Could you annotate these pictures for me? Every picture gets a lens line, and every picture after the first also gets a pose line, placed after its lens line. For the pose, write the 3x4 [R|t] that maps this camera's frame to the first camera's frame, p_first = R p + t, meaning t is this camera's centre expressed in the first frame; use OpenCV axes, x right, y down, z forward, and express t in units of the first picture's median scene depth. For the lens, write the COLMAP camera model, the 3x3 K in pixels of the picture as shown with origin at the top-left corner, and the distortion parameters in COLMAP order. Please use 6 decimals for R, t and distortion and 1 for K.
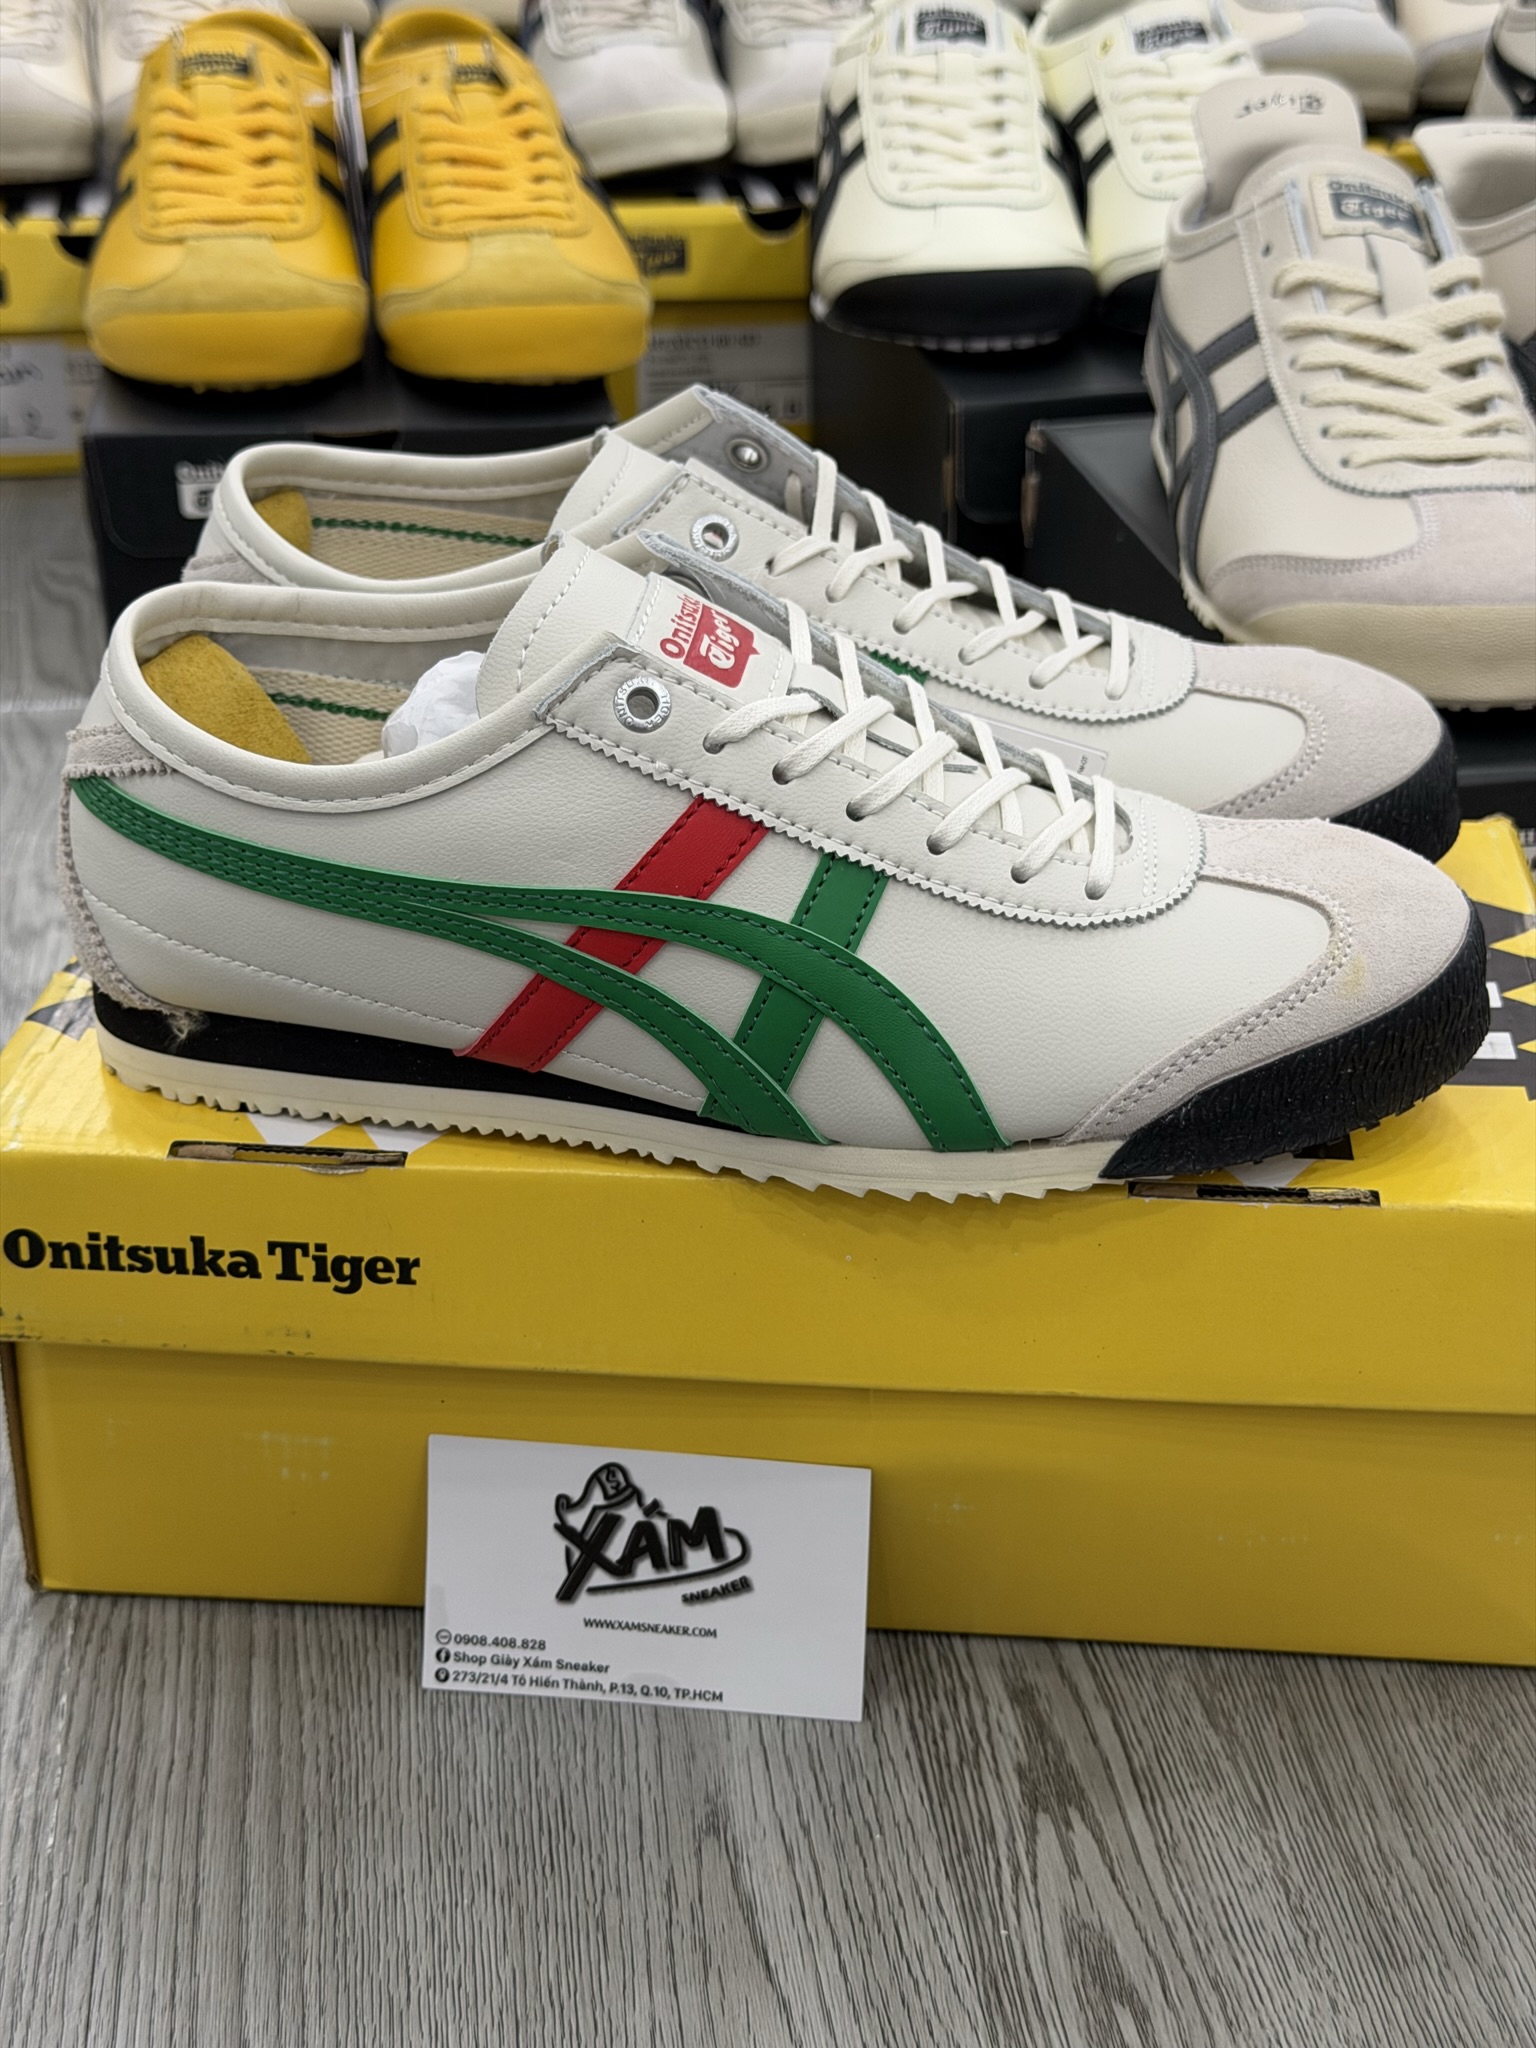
lens RADIAL K [[2867.7, 0, 765.3], [0, 2867.7, 1019.9], [0, 0, 1]] dist [0.227916, -0.616167]
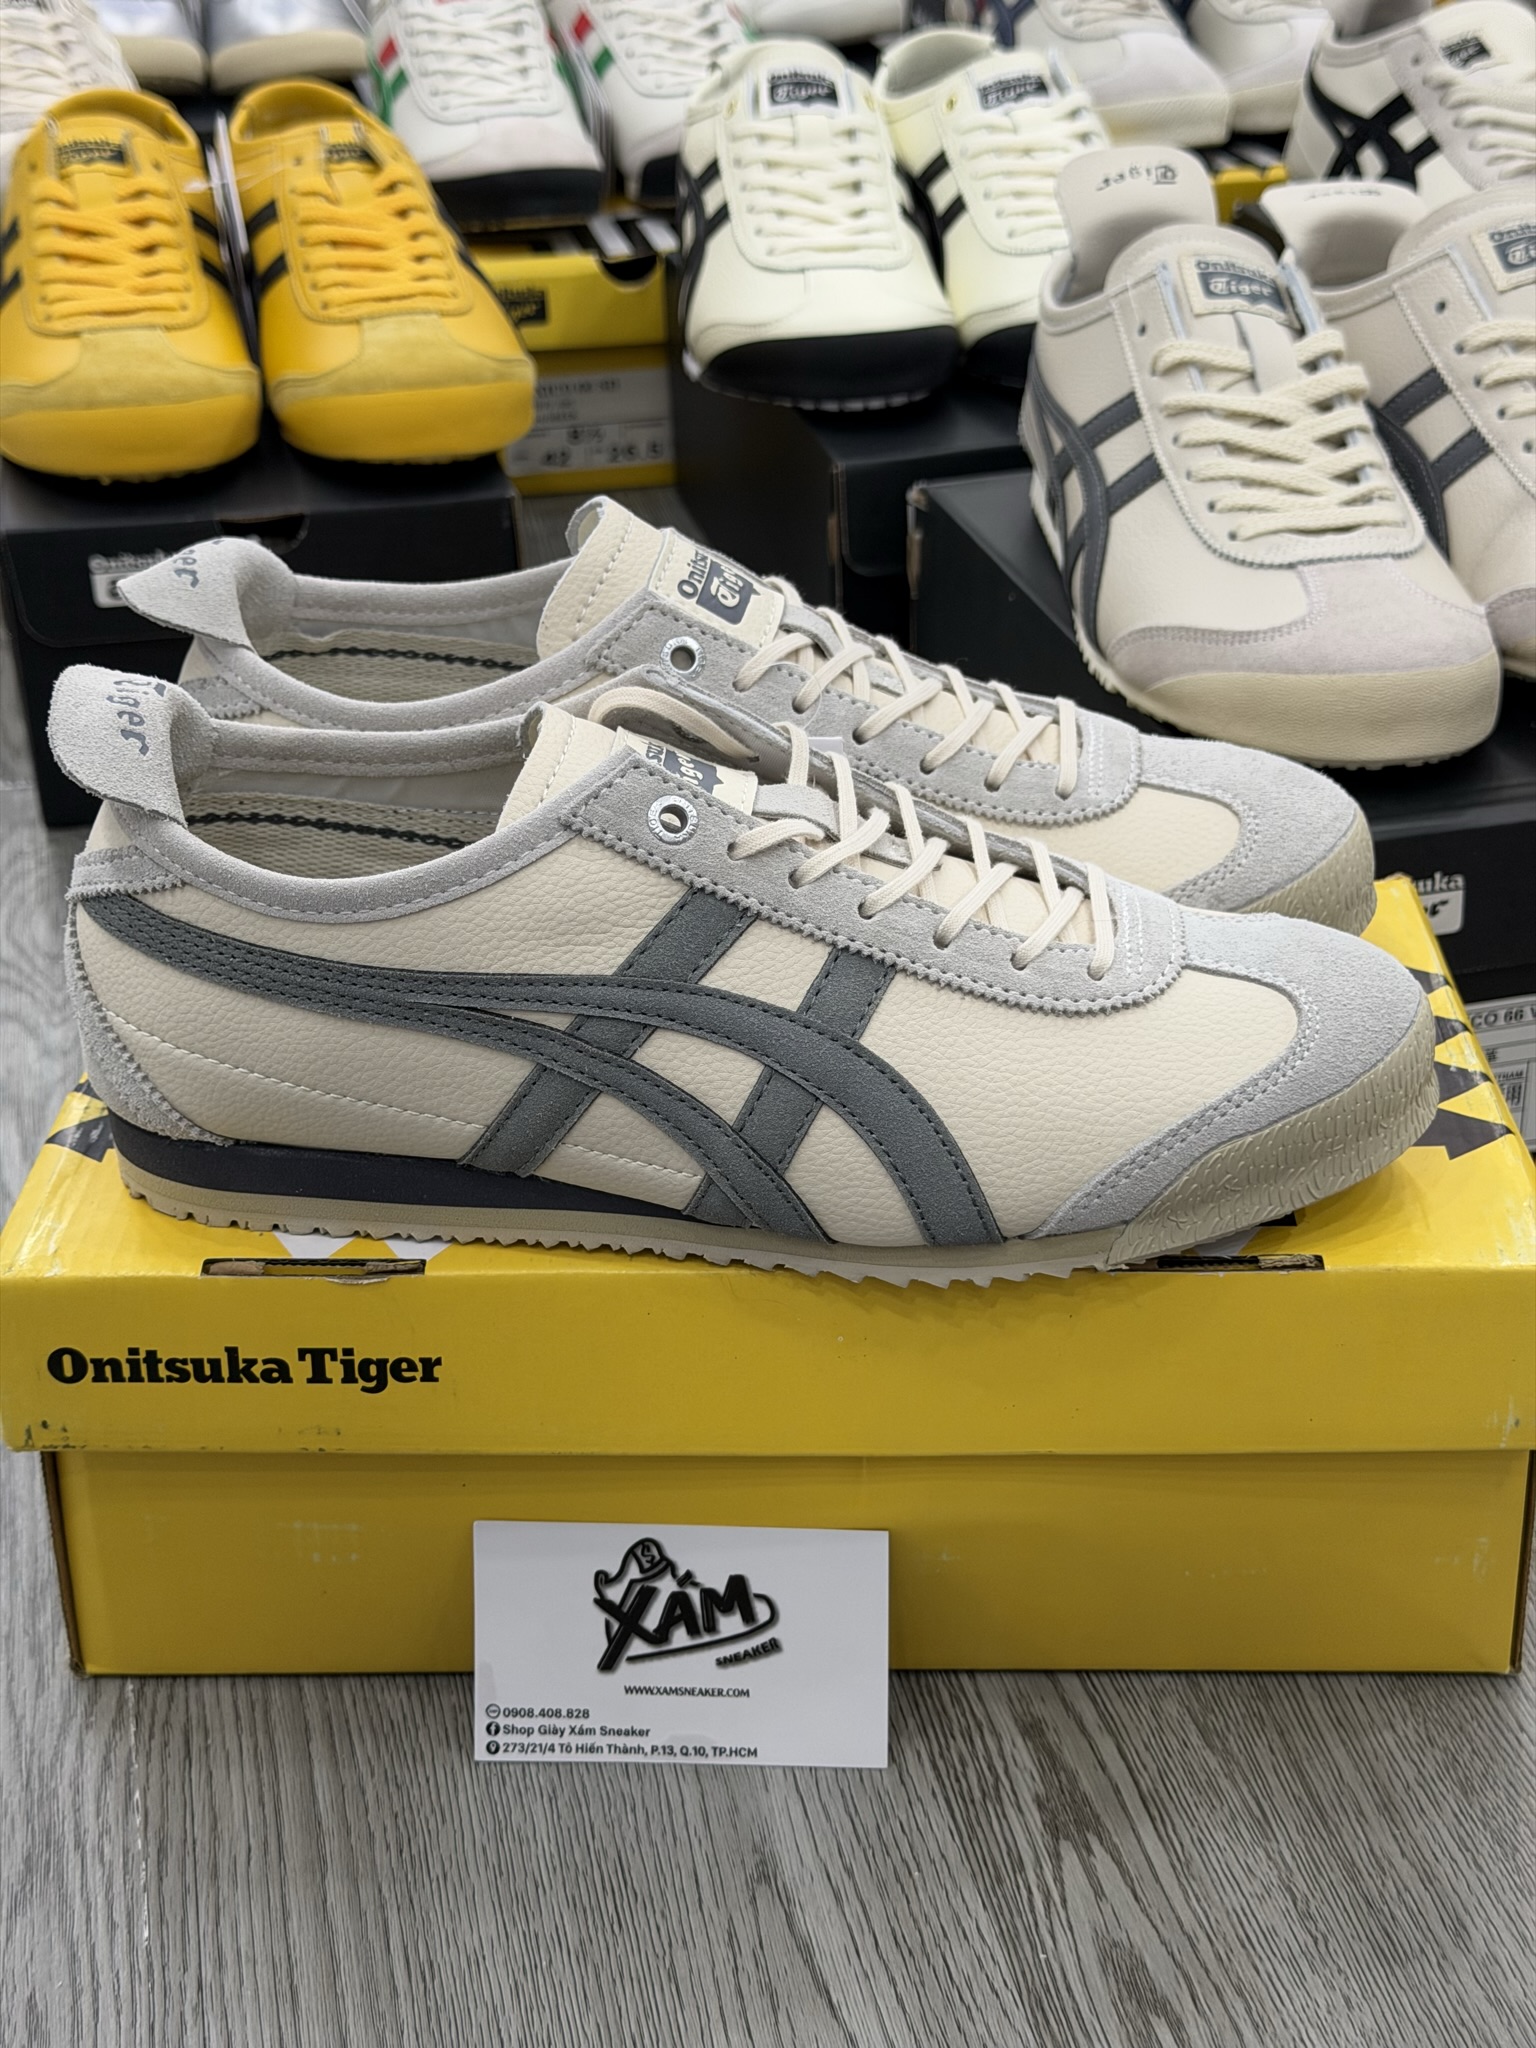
lens RADIAL K [[2857.1, 0, 762.9], [0, 2857.1, 1025.5], [0, 0, 1]] dist [0.219863, -0.567088]
pose [[0.996588, -0.053622, 0.062744, -0.065983], [0.052577, 0.998451, 0.018188, -0.054954], [-0.063623, -0.014827, 0.997864, -0.067111]]
